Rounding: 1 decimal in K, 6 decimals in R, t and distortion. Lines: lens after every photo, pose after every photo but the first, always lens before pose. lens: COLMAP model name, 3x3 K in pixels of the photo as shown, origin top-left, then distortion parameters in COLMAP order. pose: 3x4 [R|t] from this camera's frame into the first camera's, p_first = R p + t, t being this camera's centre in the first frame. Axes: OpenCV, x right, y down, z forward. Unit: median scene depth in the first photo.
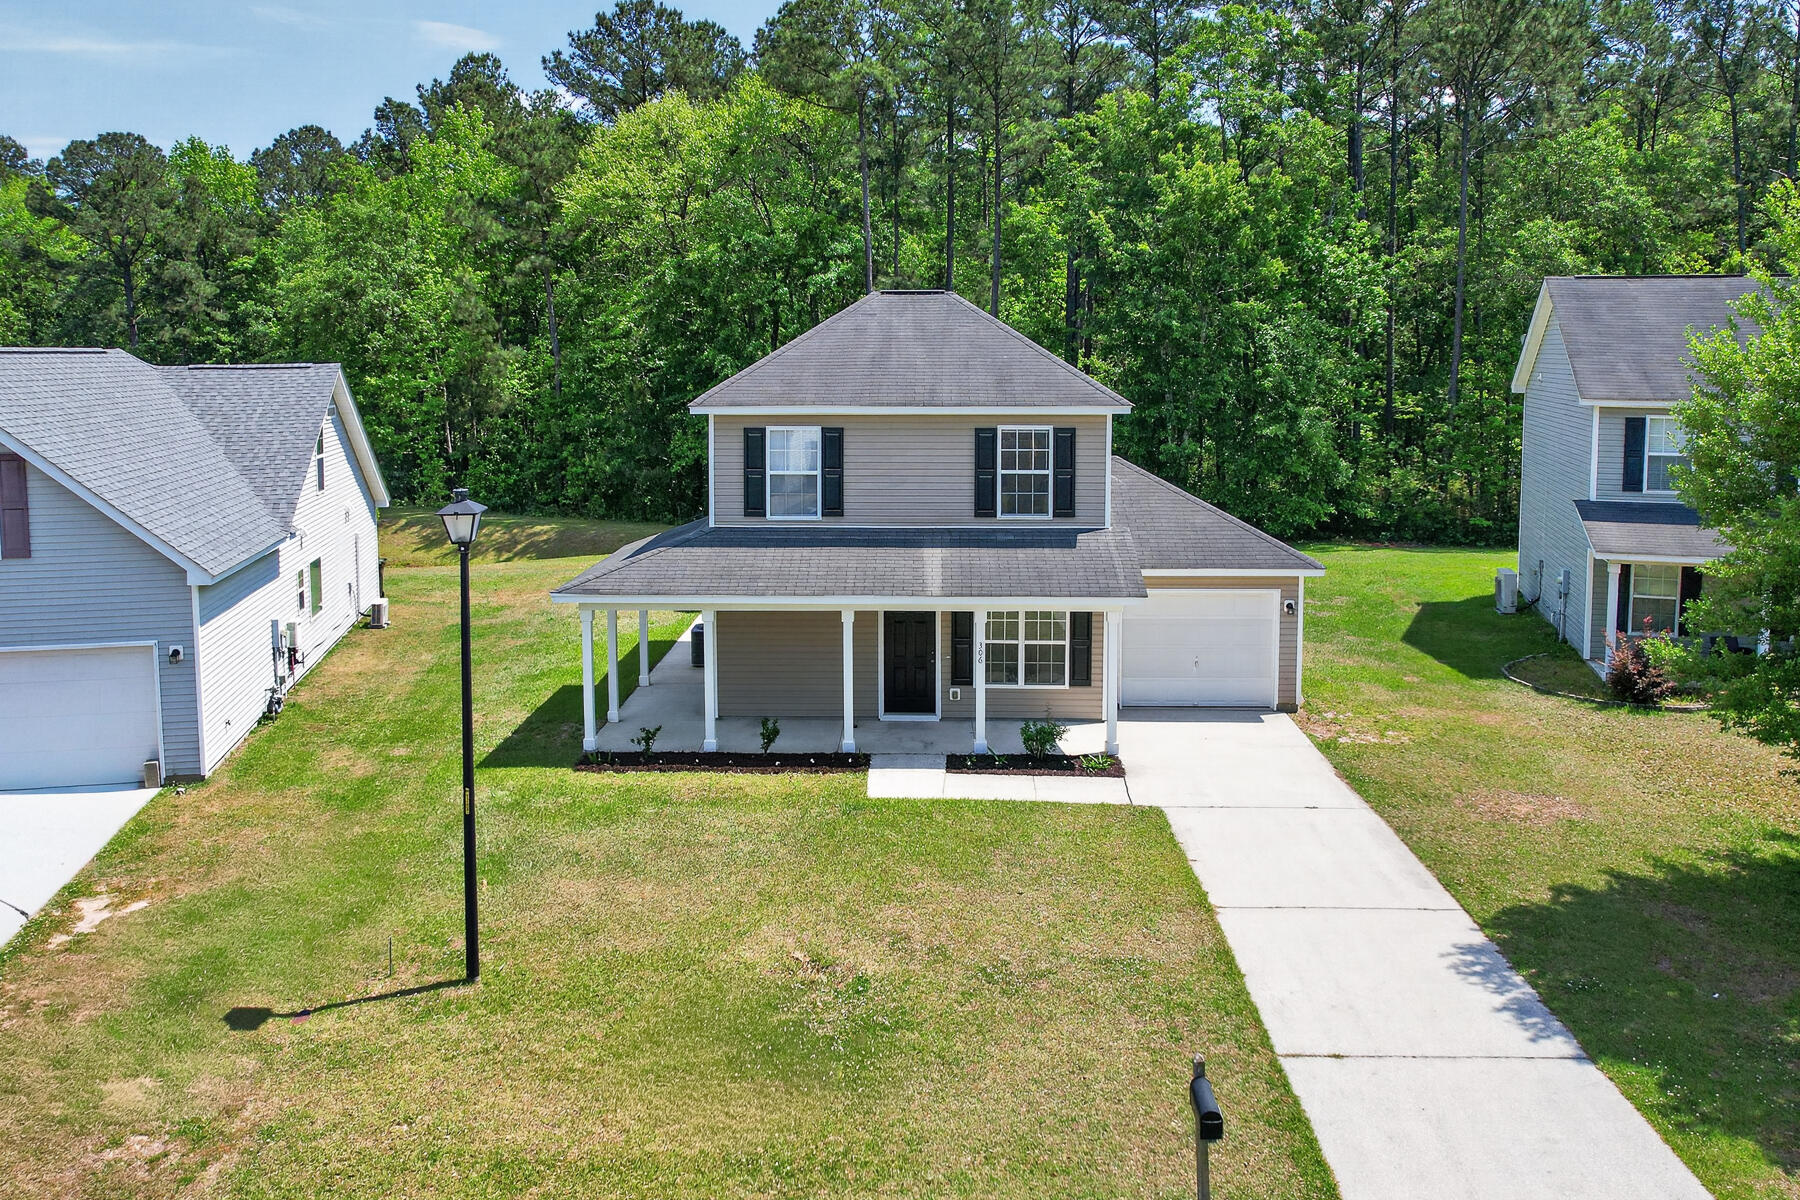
lens RADIAL K [[1387.9, 0, 856.3], [0, 1387.9, 455.1], [0, 0, 1]] dist [-0.032289, -0.002496]
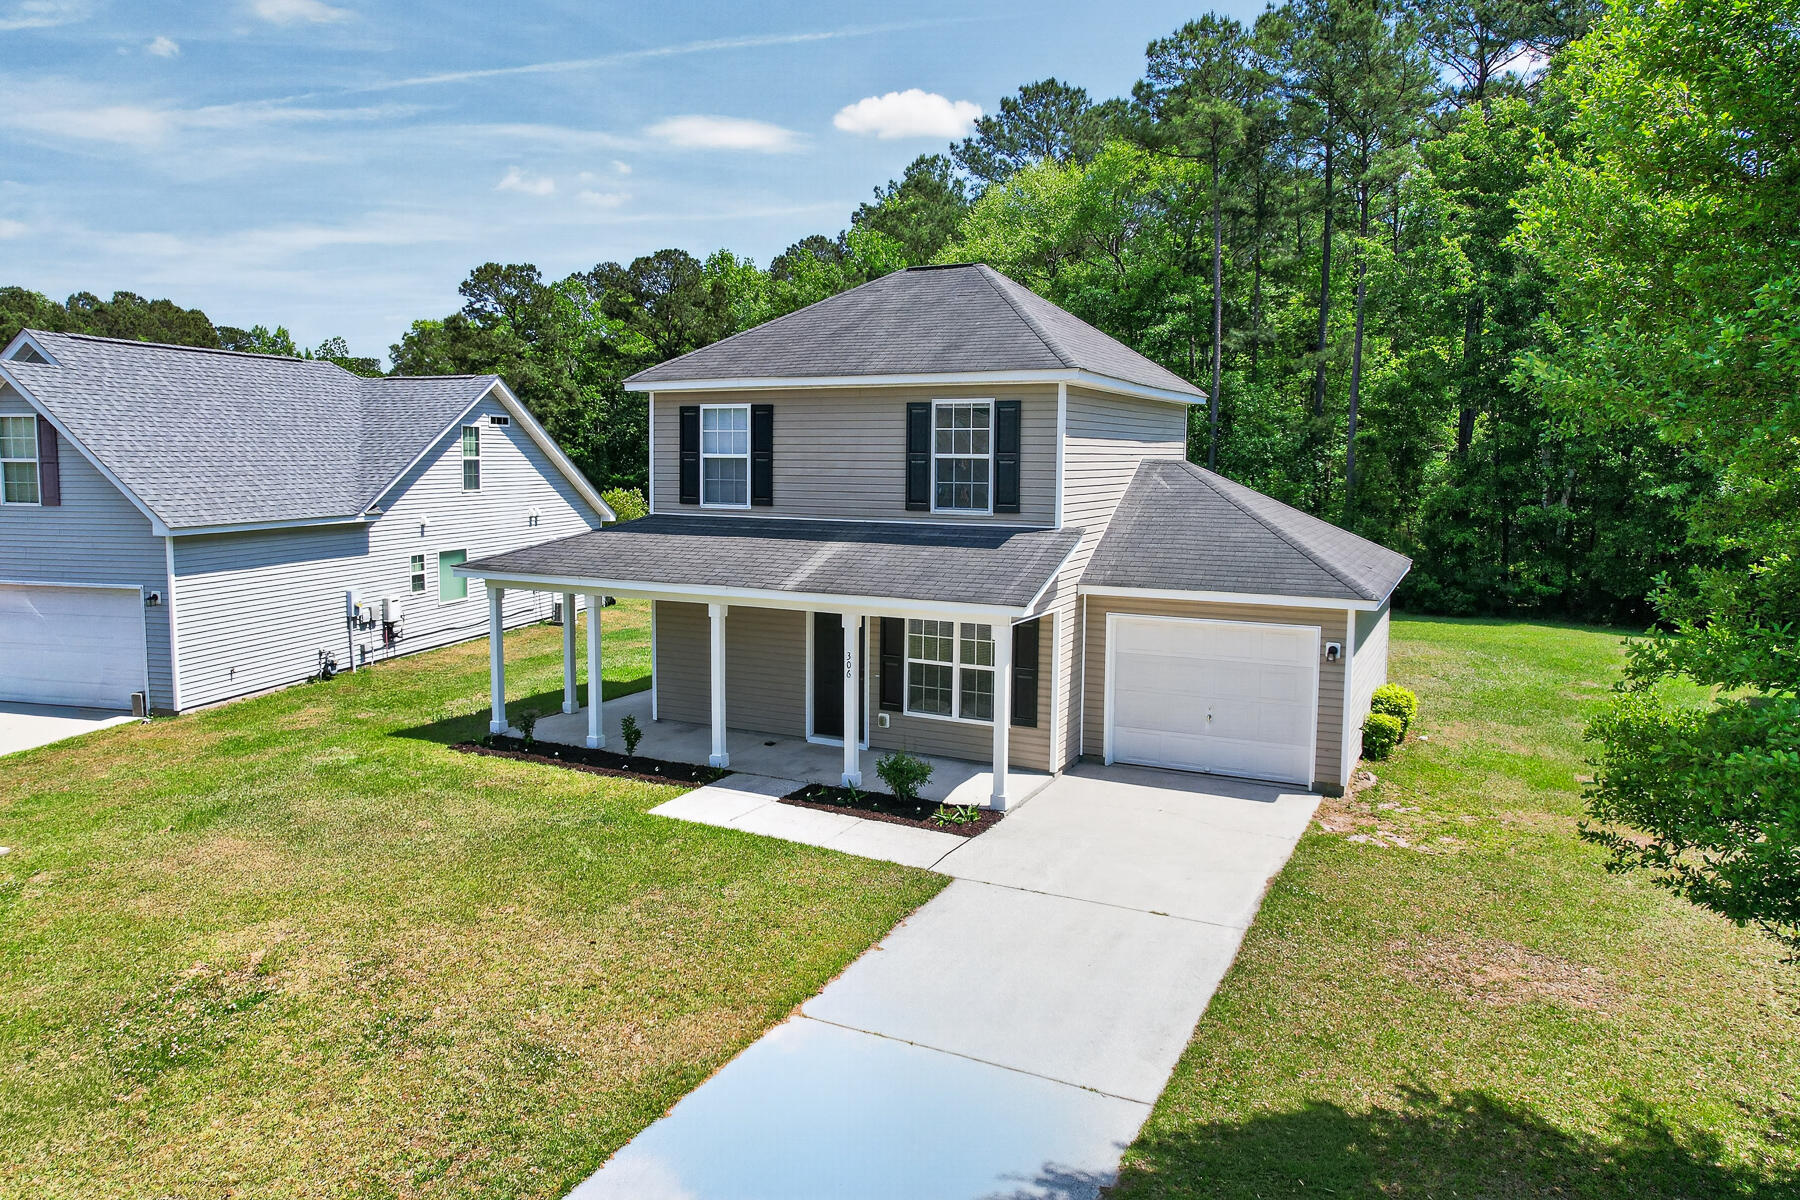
lens RADIAL K [[1220.6, 0, 842.8], [0, 1220.6, 560.0], [0, 0, 1]] dist [-0.058039, 0.049883]
pose [[0.897328, 0.046073, -0.438954, 0.375475], [-0.041144, 0.998938, 0.020740, 0.061123], [0.439443, -0.000550, 0.898270, 0.325697]]
